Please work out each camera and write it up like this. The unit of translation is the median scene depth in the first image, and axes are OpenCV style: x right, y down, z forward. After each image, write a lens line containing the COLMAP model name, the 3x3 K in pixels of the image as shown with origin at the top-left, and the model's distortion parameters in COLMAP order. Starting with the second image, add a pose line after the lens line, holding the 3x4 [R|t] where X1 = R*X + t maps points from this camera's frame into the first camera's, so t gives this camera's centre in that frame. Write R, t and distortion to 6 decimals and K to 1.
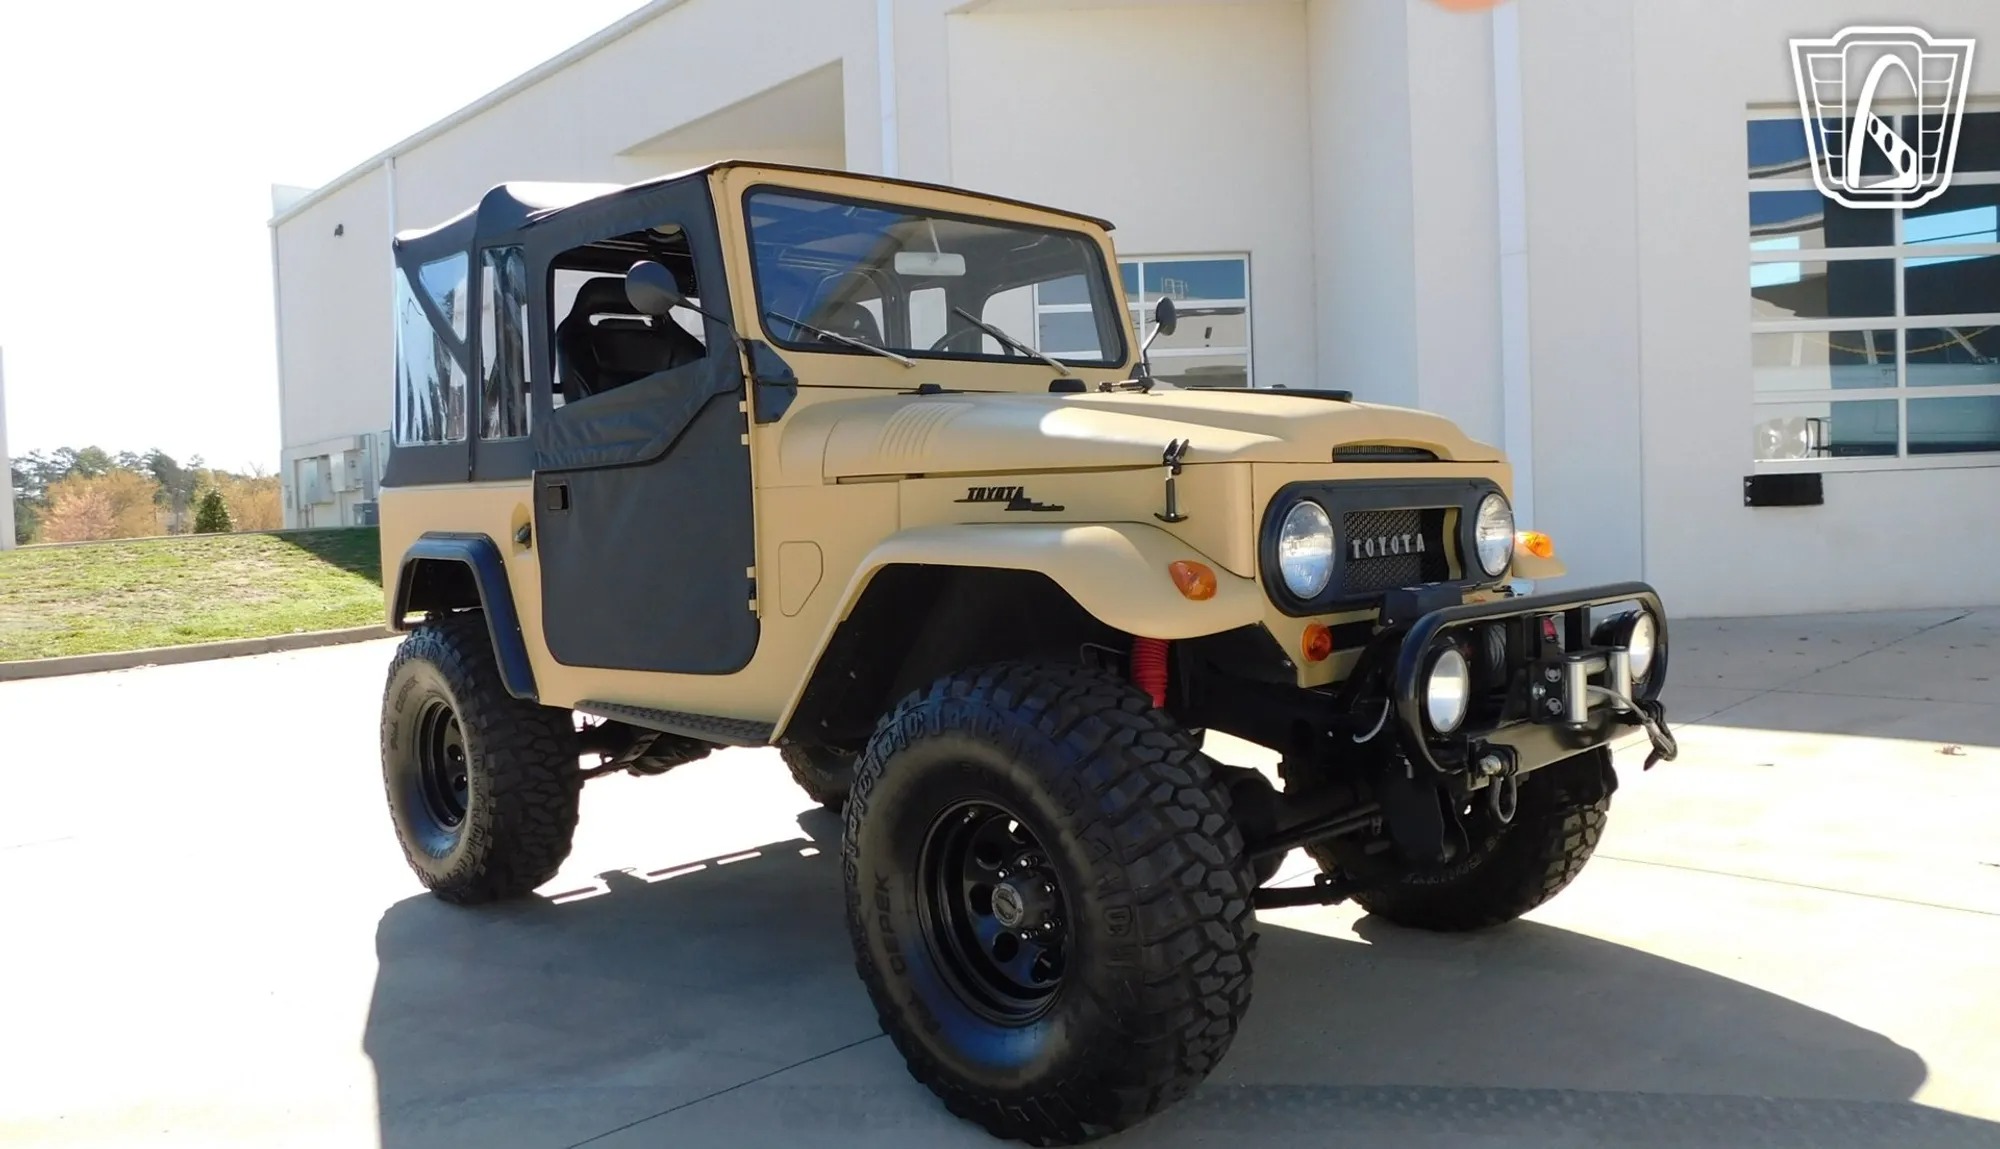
lens RADIAL K [[1428.9, 0, 1034.2], [0, 1428.9, 575.7], [0, 0, 1]] dist [-0.024784, 0.000241]
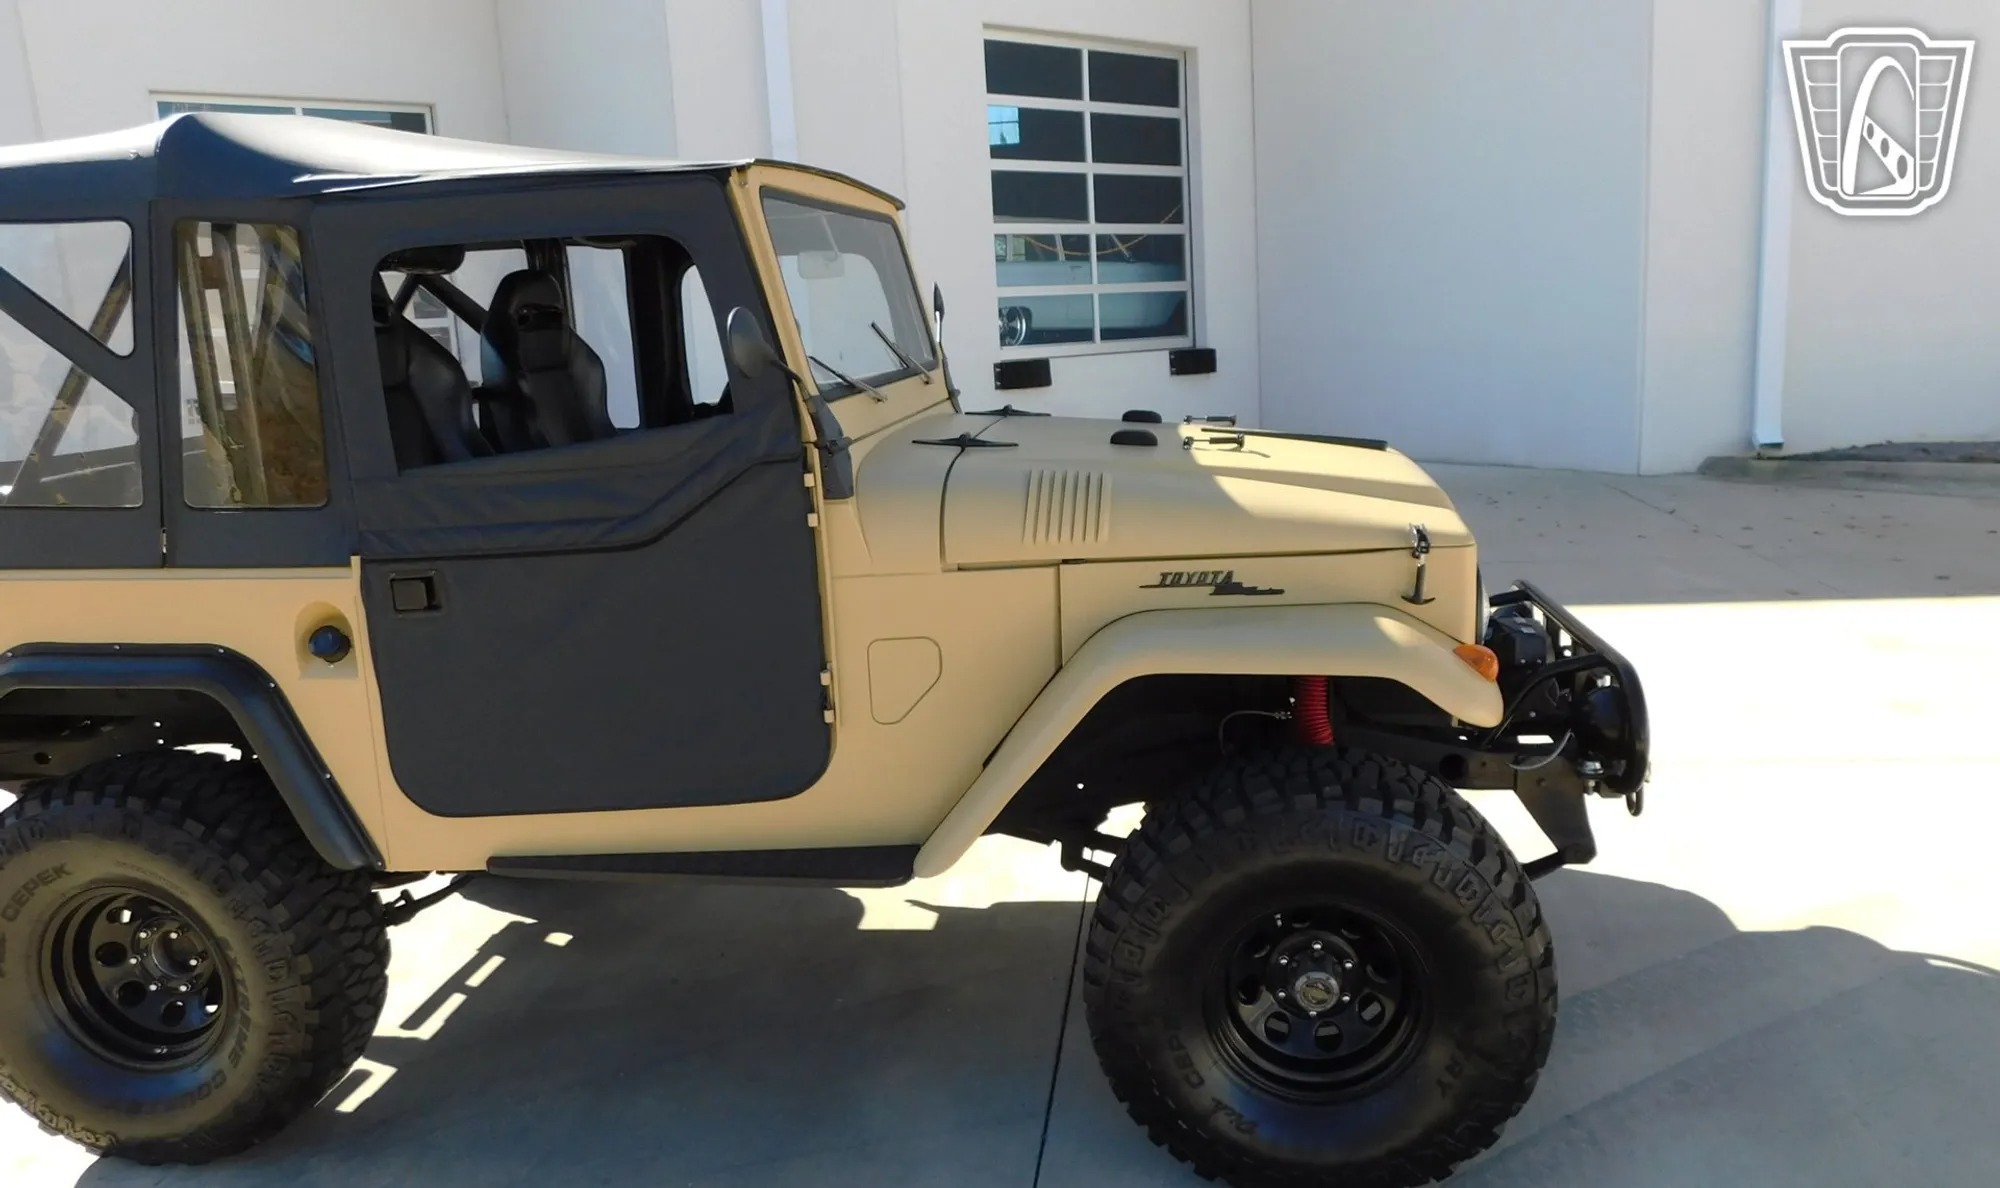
lens RADIAL K [[1406.7, 0, 1062.7], [0, 1406.7, 597.1], [0, 0, 1]] dist [-0.071971, 0.056494]
pose [[0.772433, -0.127681, 0.622129, -0.596113], [0.043935, 0.987979, 0.148216, -0.164562], [-0.633575, -0.087154, 0.768757, 0.292258]]
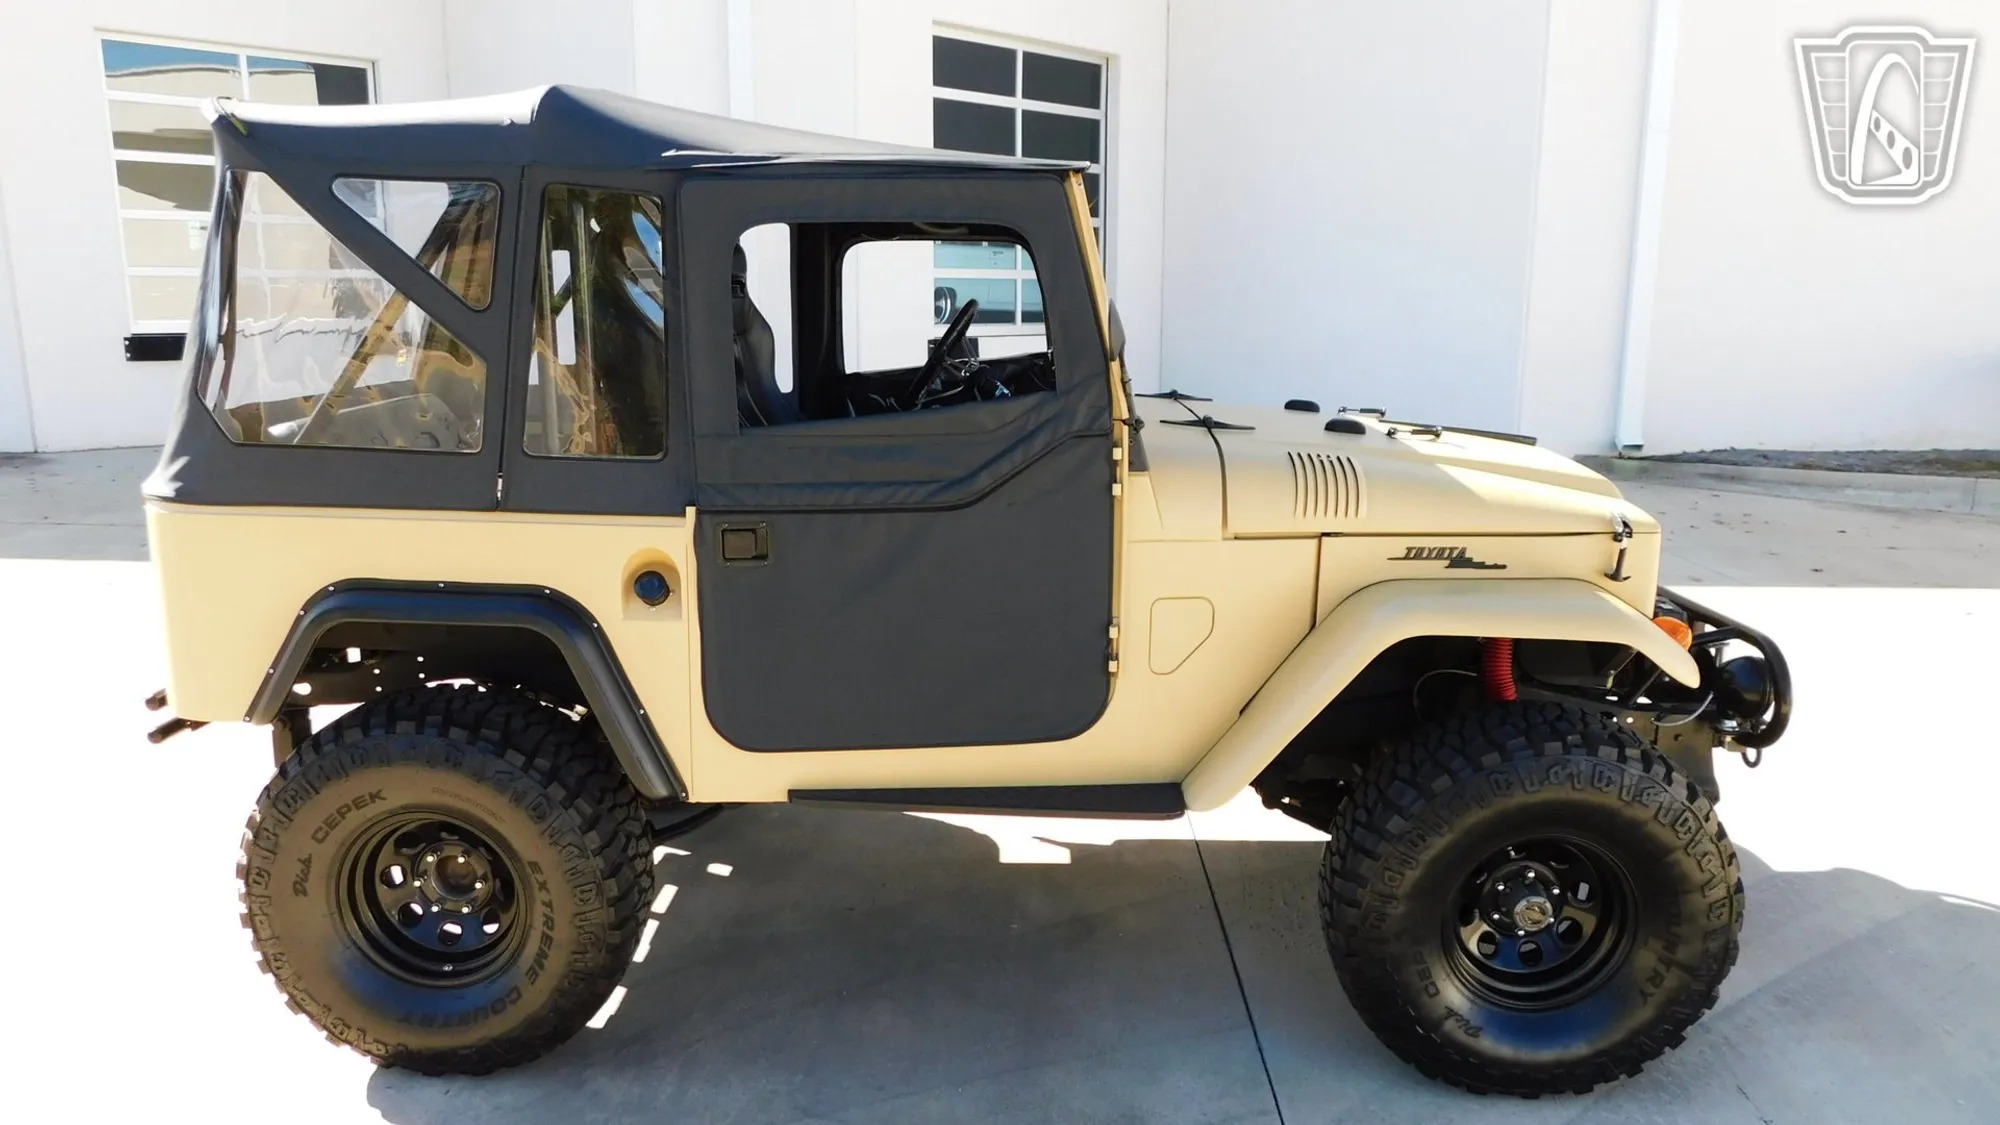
lens RADIAL K [[1335.5, 0, 1003.9], [0, 1335.5, 567.2], [0, 0, 1]] dist [-0.069264, 0.049960]
pose [[0.716870, -0.106093, 0.689087, -0.842957], [-0.000685, 0.988247, 0.152866, -0.176242], [-0.697206, -0.110057, 0.708372, 0.446722]]
